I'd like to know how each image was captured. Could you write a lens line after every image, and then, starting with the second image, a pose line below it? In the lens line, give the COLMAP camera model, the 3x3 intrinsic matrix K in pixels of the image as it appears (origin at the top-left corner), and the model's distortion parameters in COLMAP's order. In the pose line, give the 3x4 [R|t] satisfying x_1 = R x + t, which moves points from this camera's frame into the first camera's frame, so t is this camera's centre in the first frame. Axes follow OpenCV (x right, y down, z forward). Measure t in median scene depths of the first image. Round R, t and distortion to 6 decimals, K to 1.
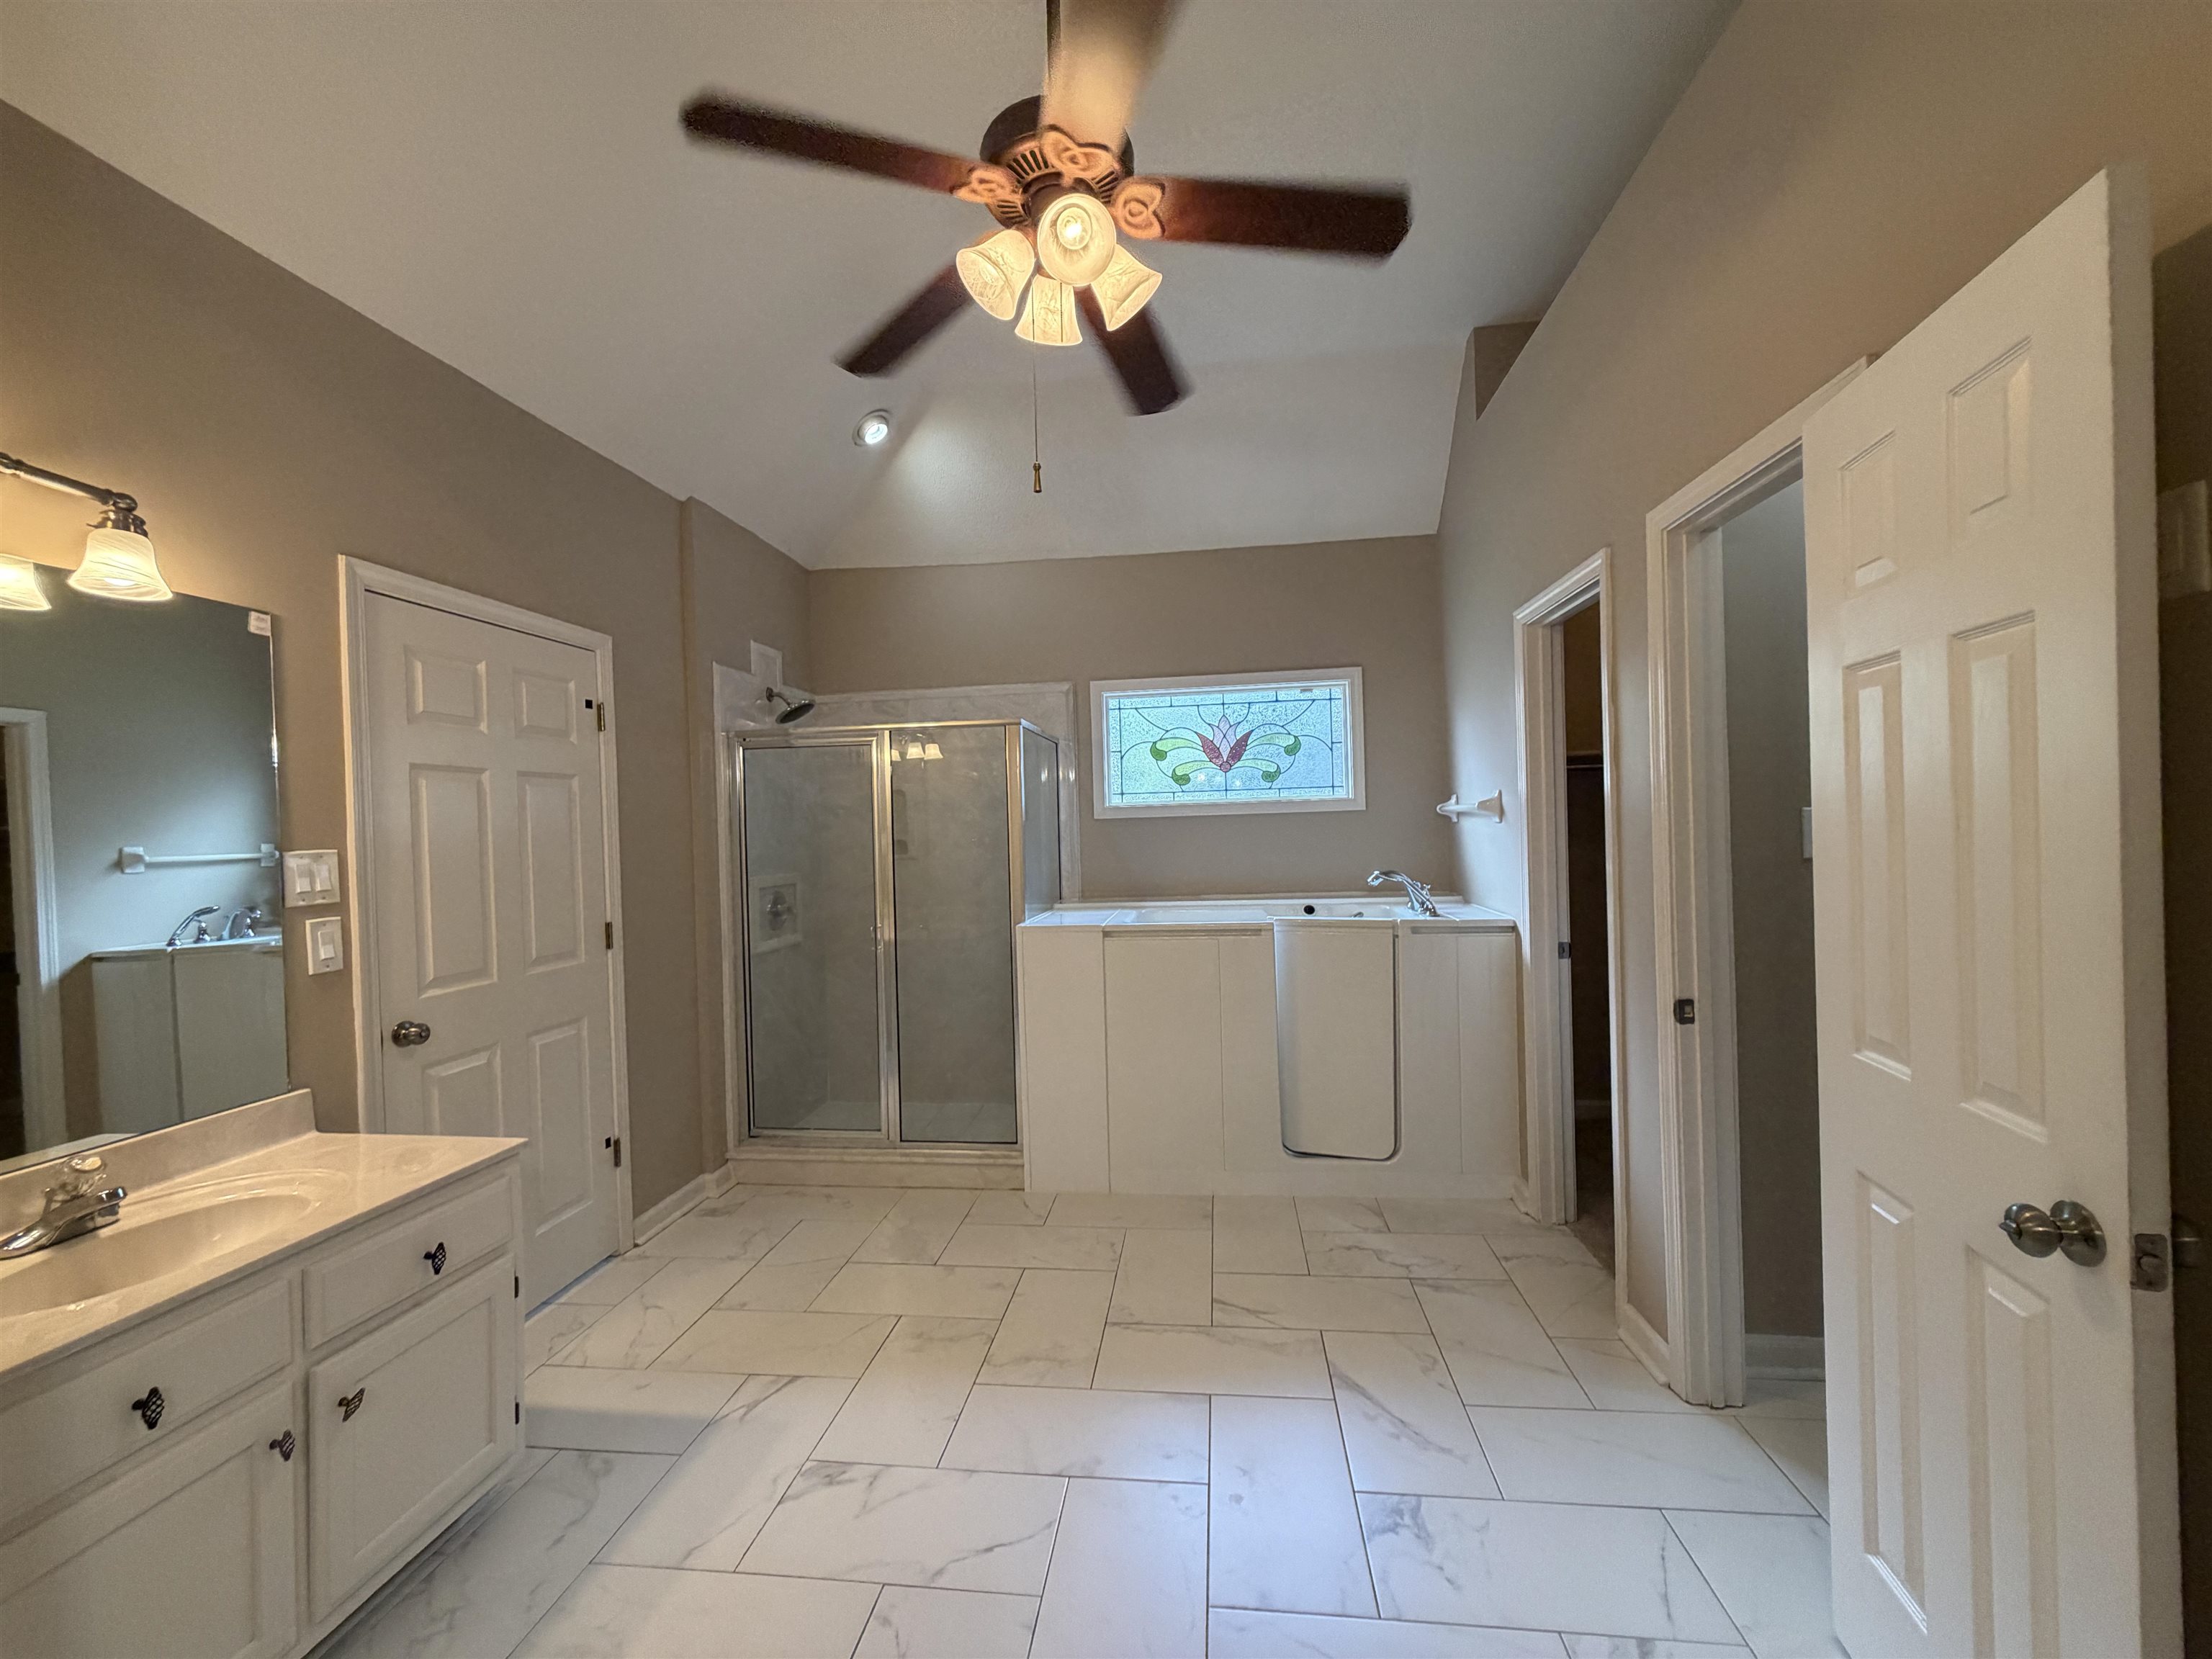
lens RADIAL K [[882.6, 0, 1111.2], [0, 882.6, 831.3], [0, 0, 1]] dist [-0.000244, -0.000146]
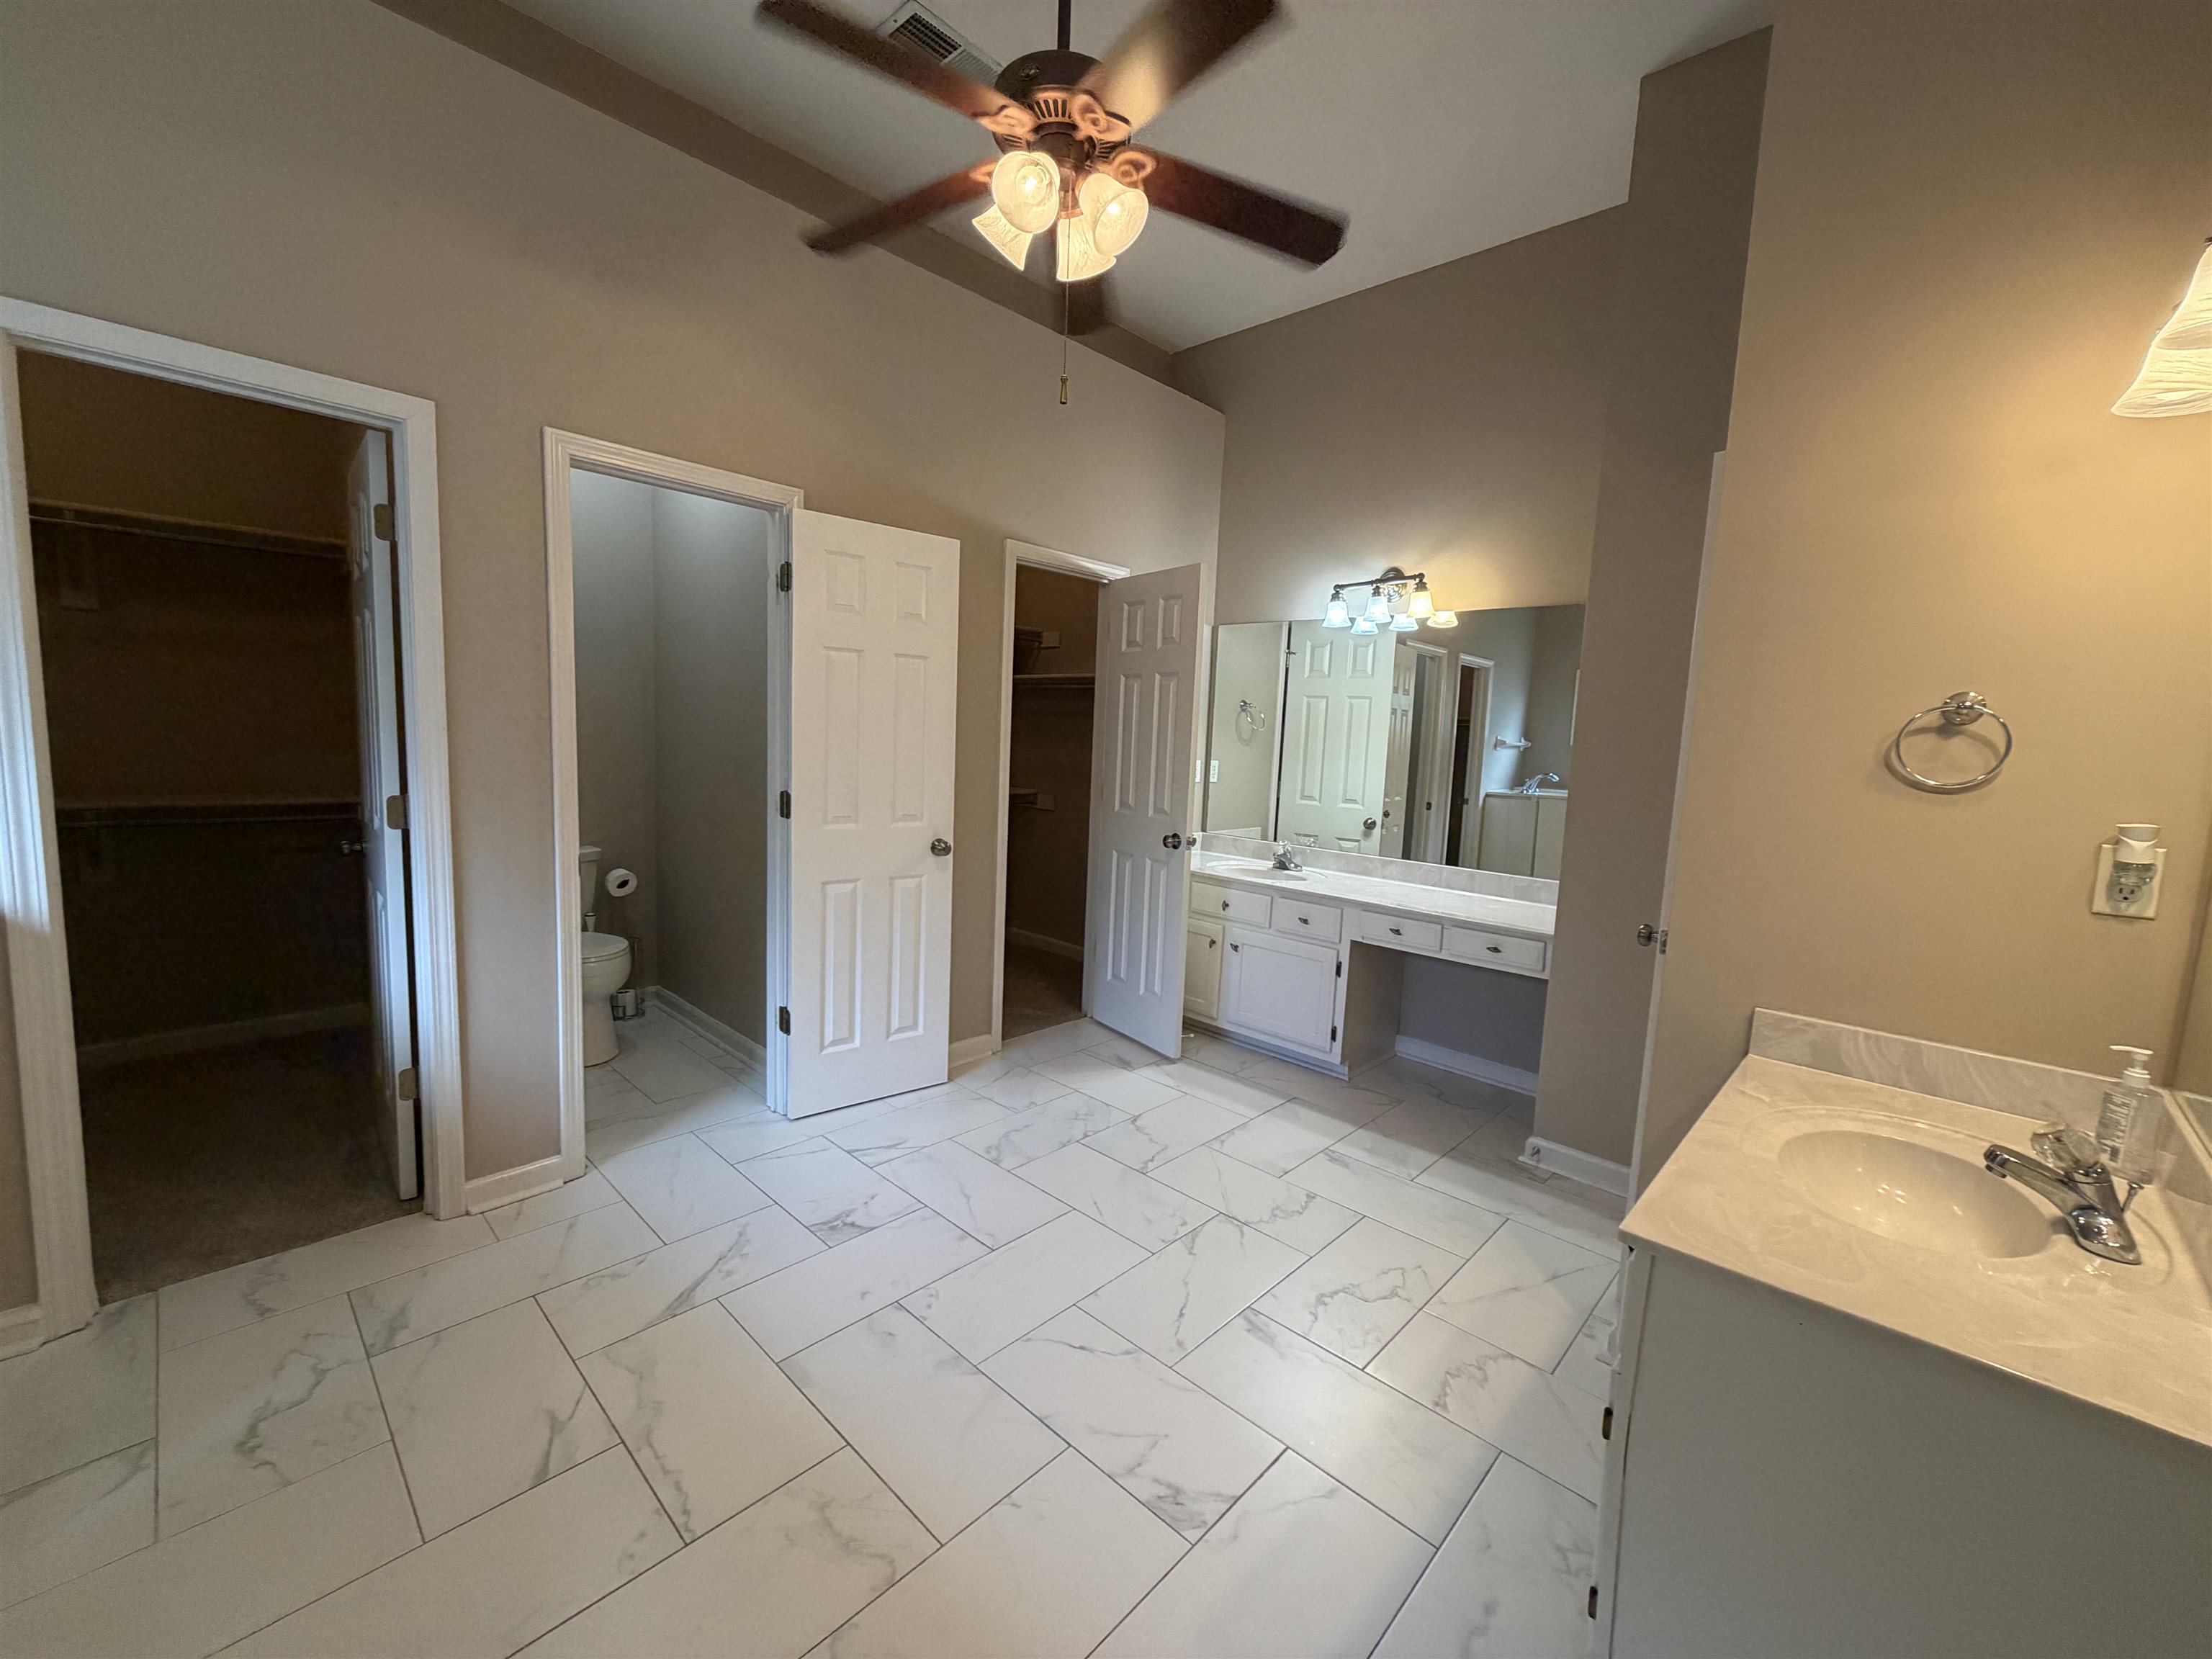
lens RADIAL K [[882.6, 0, 1111.2], [0, 882.6, 831.3], [0, 0, 1]] dist [-0.000244, -0.000146]
pose [[-0.805883, -0.070191, 0.587899, -0.717118], [-0.016659, 0.995243, 0.095989, 0.029065], [-0.591840, 0.067562, -0.803219, 1.668779]]
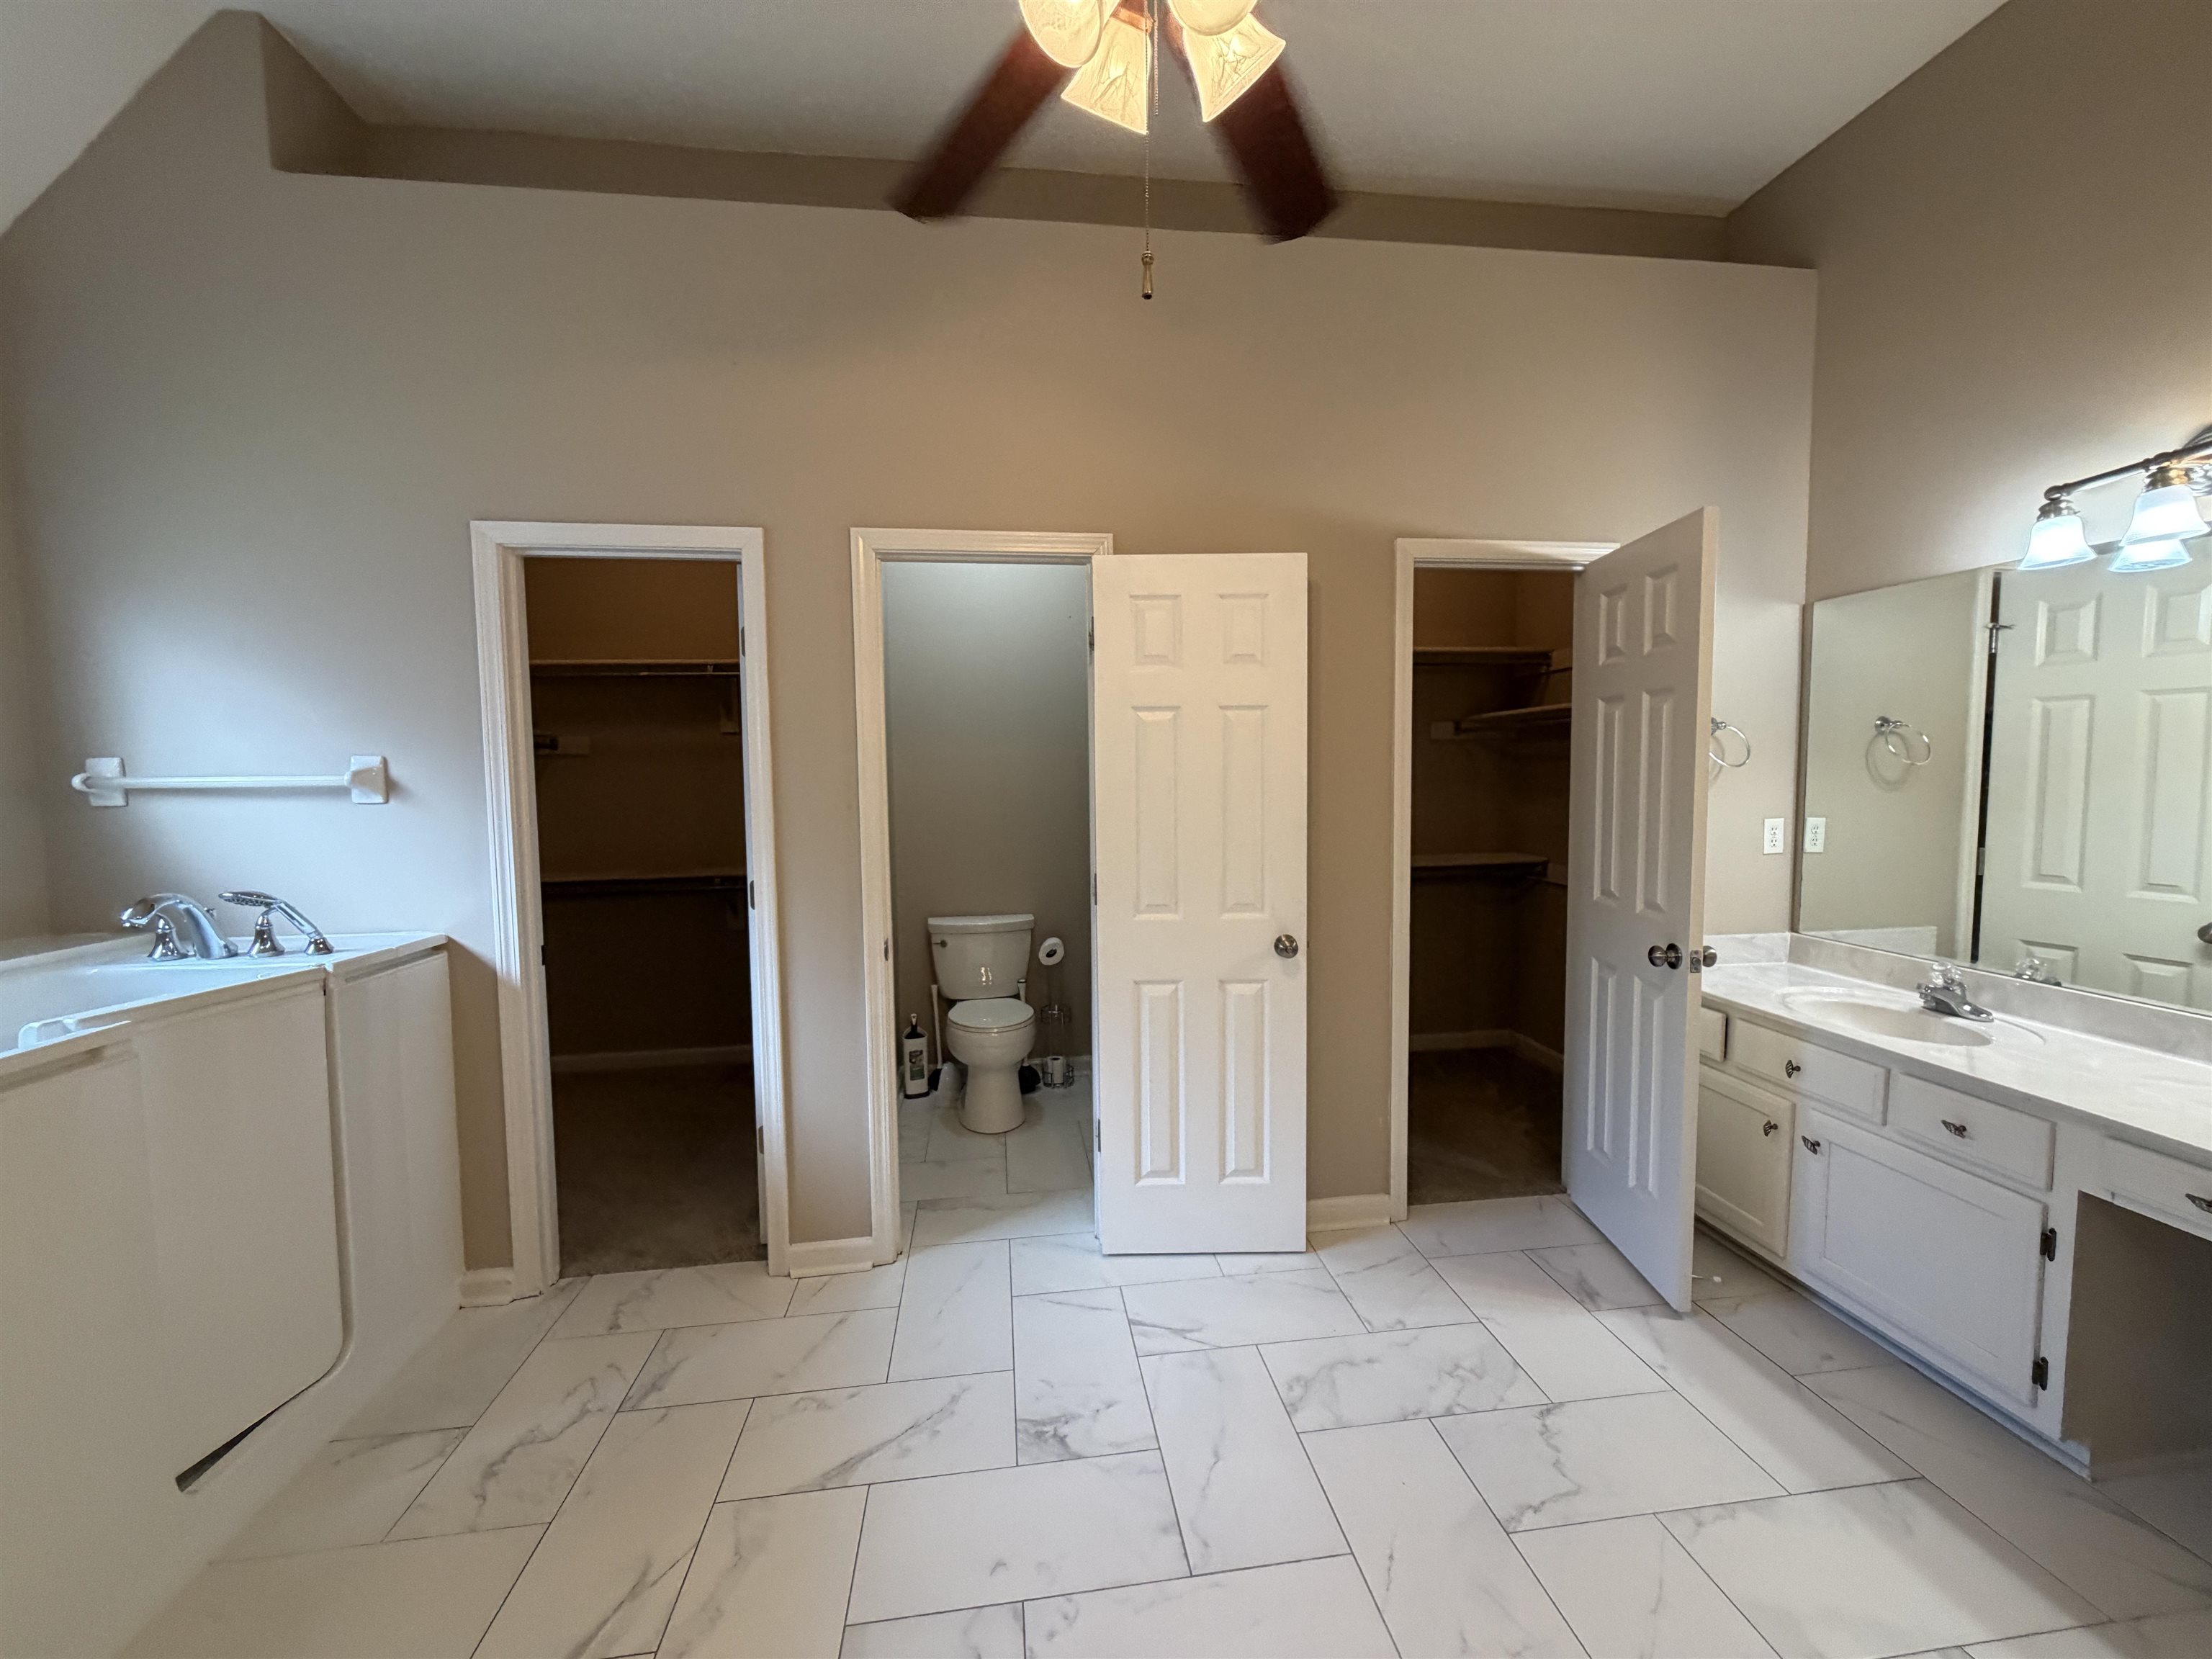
lens RADIAL K [[882.6, 0, 1111.2], [0, 882.6, 831.3], [0, 0, 1]] dist [-0.000244, -0.000146]
pose [[-0.249989, -0.031743, 0.967728, -0.664792], [0.024684, 0.998929, 0.039143, -0.001927], [-0.967934, 0.033672, -0.248938, 1.079418]]
